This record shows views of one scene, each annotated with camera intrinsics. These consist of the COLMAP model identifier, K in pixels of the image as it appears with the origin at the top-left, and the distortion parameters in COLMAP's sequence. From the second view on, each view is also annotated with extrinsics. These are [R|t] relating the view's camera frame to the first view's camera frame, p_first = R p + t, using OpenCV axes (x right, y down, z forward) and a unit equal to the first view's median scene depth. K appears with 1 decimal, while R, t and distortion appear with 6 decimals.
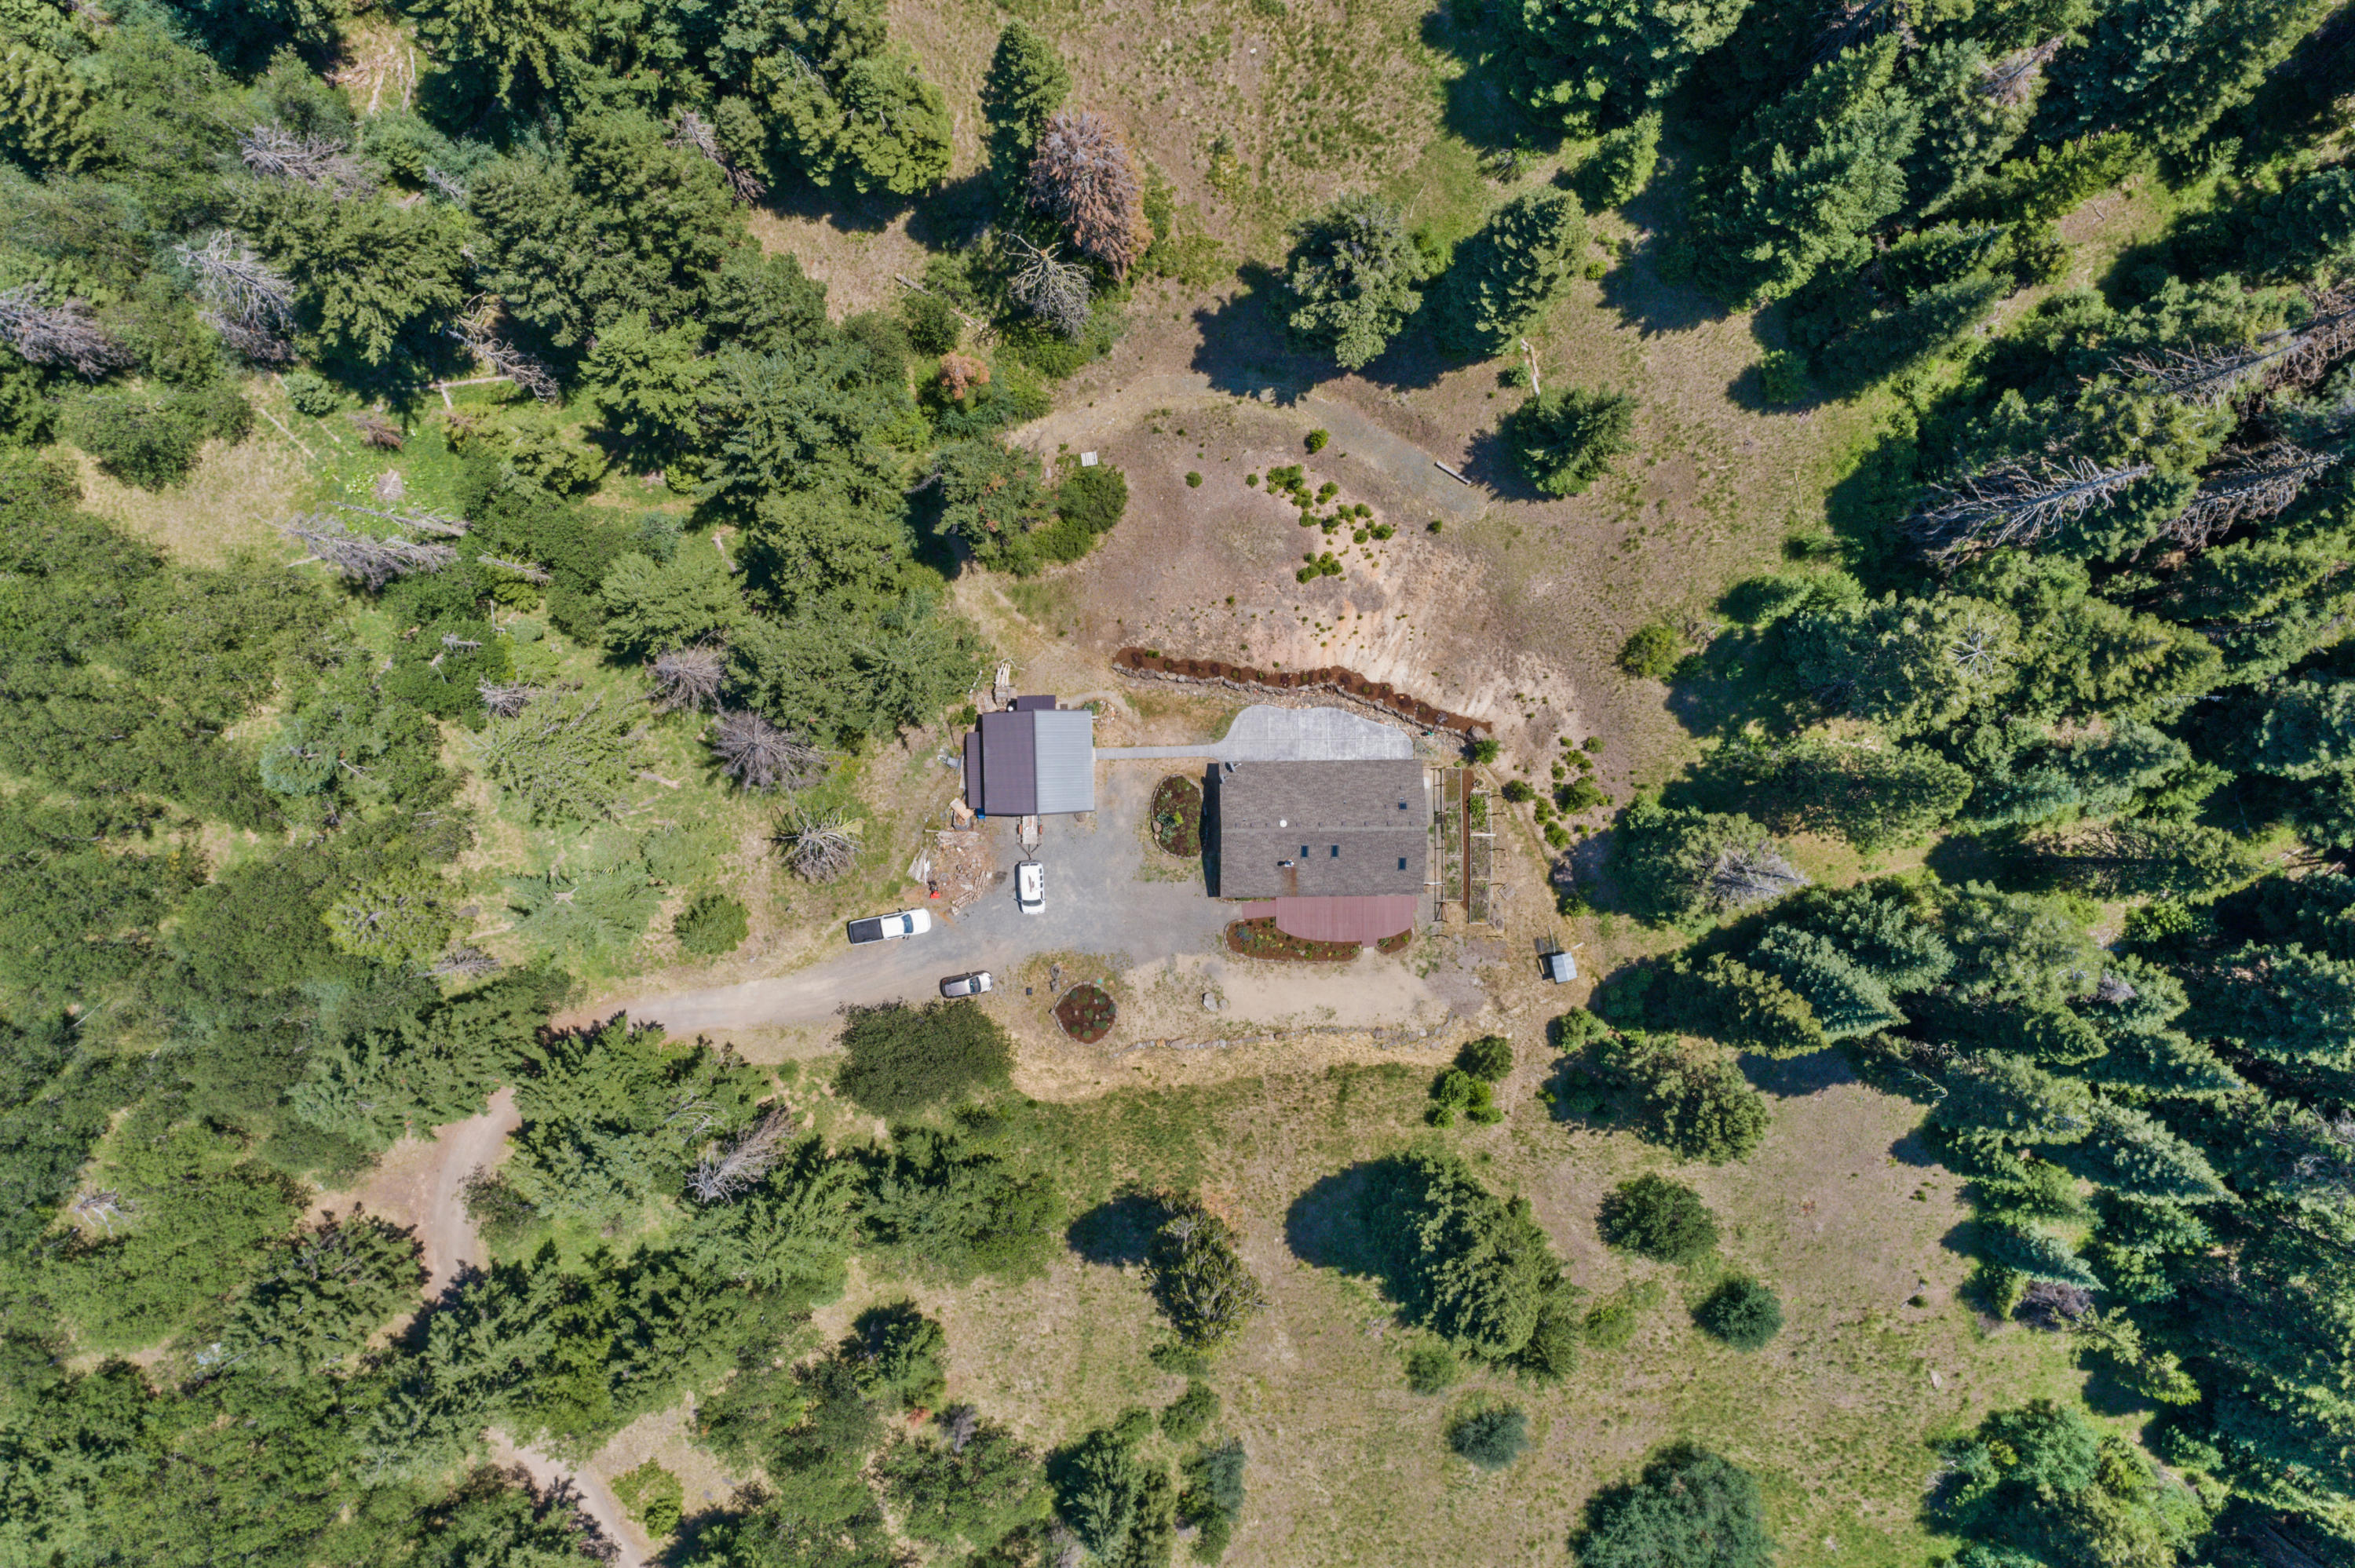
lens RADIAL K [[1605.4, 0, 1171.3], [0, 1605.4, 791.6], [0, 0, 1]] dist [-0.013320, 0.018730]
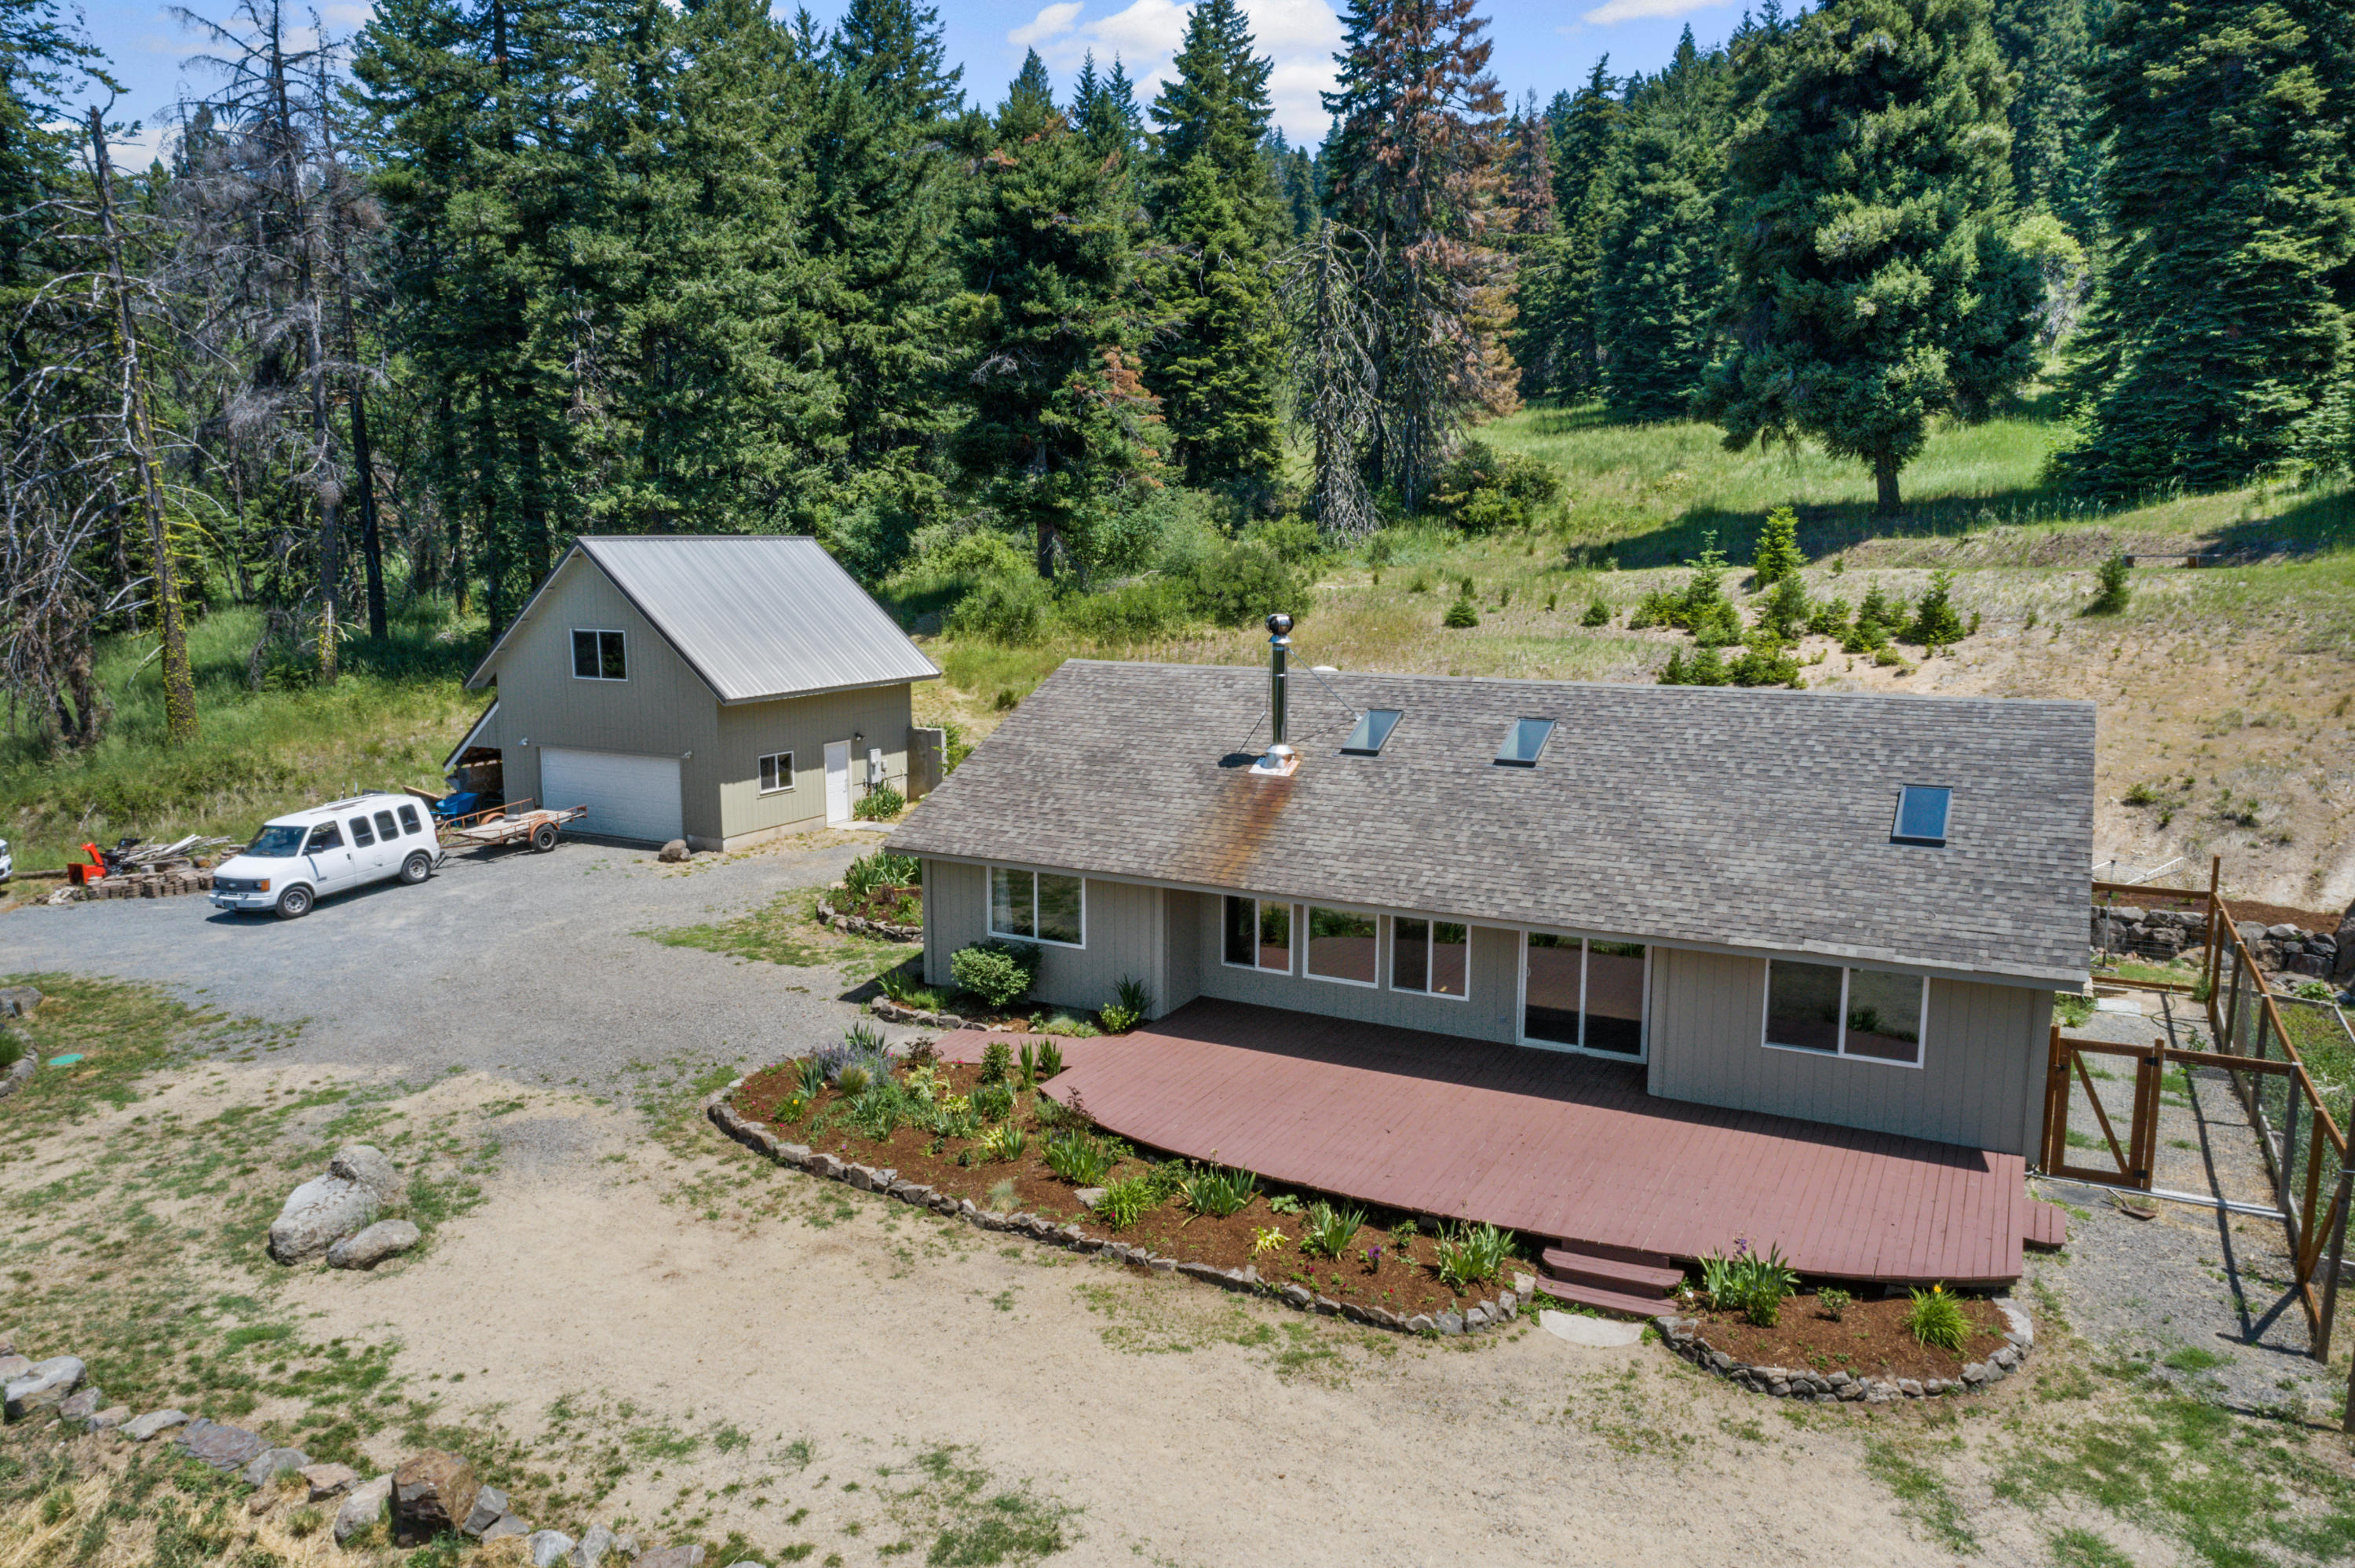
lens RADIAL K [[1605.4, 0, 1168.5], [0, 1605.4, 783.5], [0, 0, 1]] dist [-0.013320, 0.018730]
pose [[0.871676, 0.057090, -0.486746, 0.153458], [-0.490062, 0.110437, -0.864663, 0.214056], [0.004391, 0.992242, 0.124243, 0.963946]]
